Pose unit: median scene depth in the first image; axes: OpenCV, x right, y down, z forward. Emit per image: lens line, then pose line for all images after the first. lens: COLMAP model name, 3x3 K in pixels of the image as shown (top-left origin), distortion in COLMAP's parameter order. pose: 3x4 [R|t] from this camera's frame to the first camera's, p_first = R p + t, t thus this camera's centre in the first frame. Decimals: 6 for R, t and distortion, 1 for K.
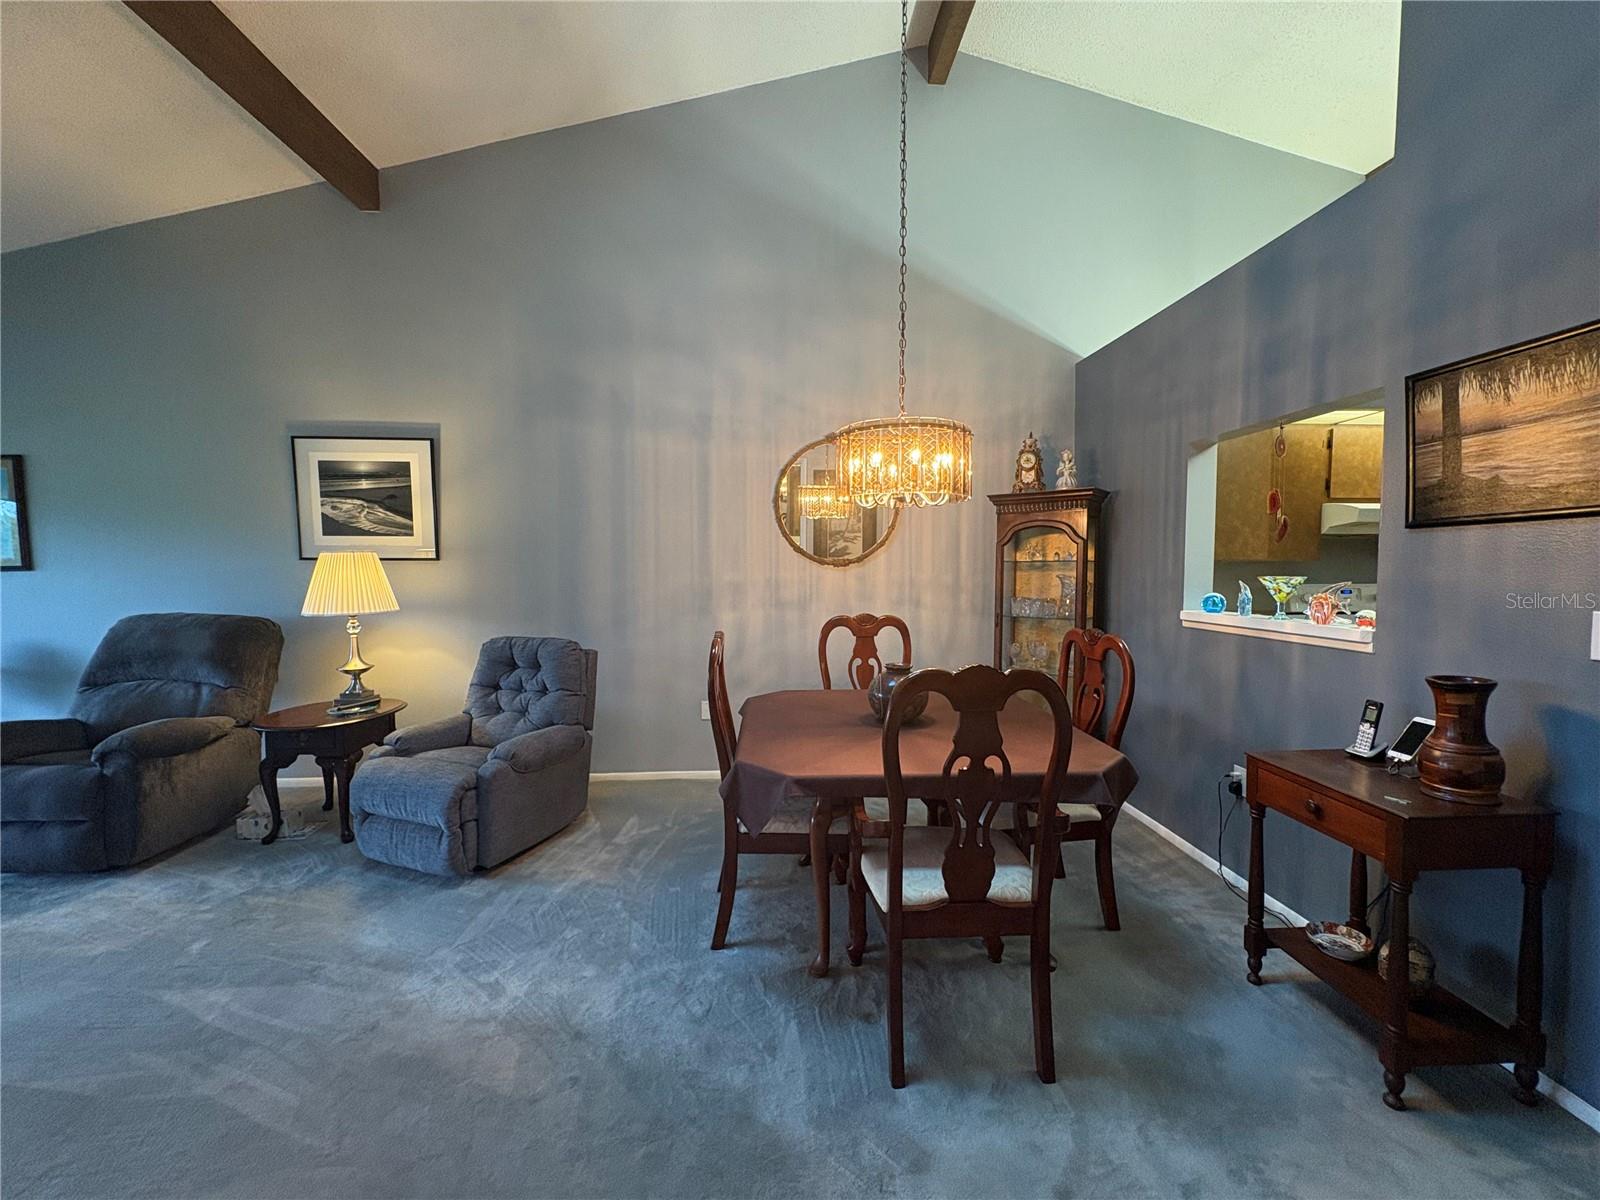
lens RADIAL K [[638.8, 0, 801.6], [0, 638.8, 598.0], [0, 0, 1]] dist [0.001412, -0.000251]
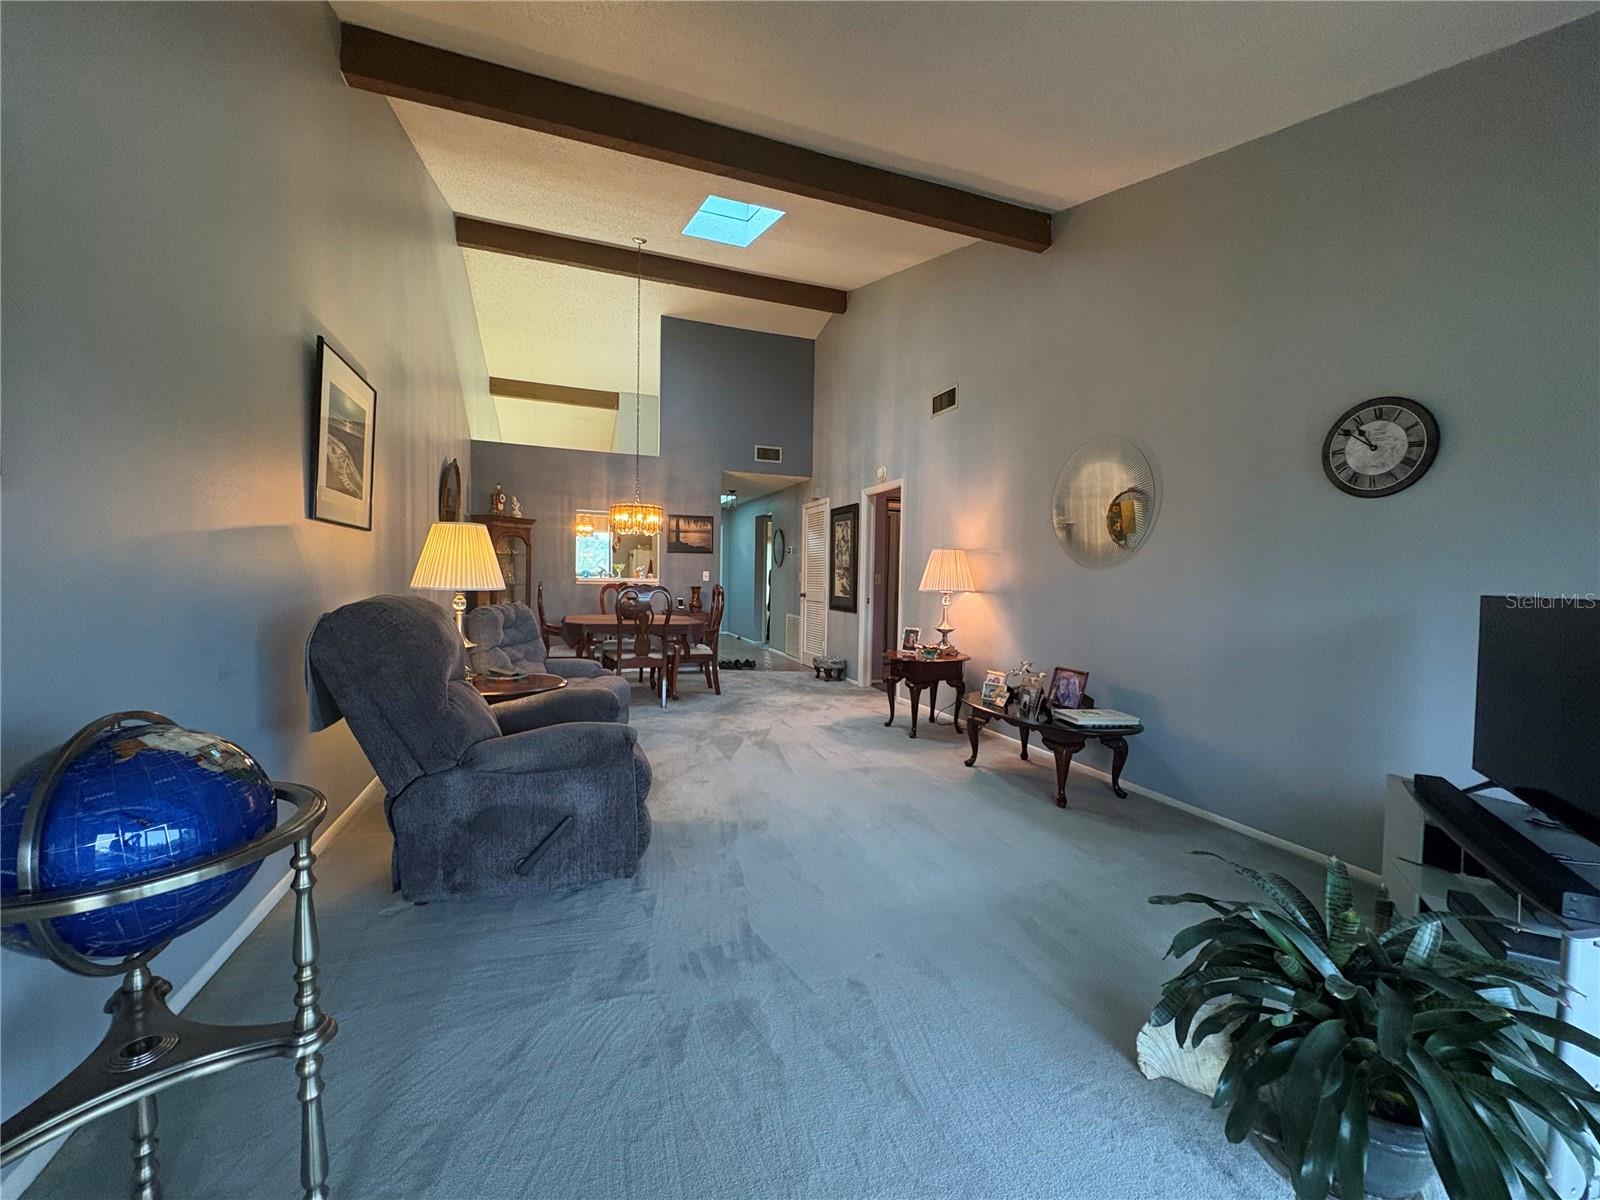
lens RADIAL K [[638.8, 0, 801.6], [0, 638.8, 598.0], [0, 0, 1]] dist [0.001412, -0.000251]
pose [[-0.298514, -0.034302, 0.953788, -1.845117], [0.033084, 0.998381, 0.046260, 0.012606], [-0.953832, 0.045365, -0.296896, 0.831383]]
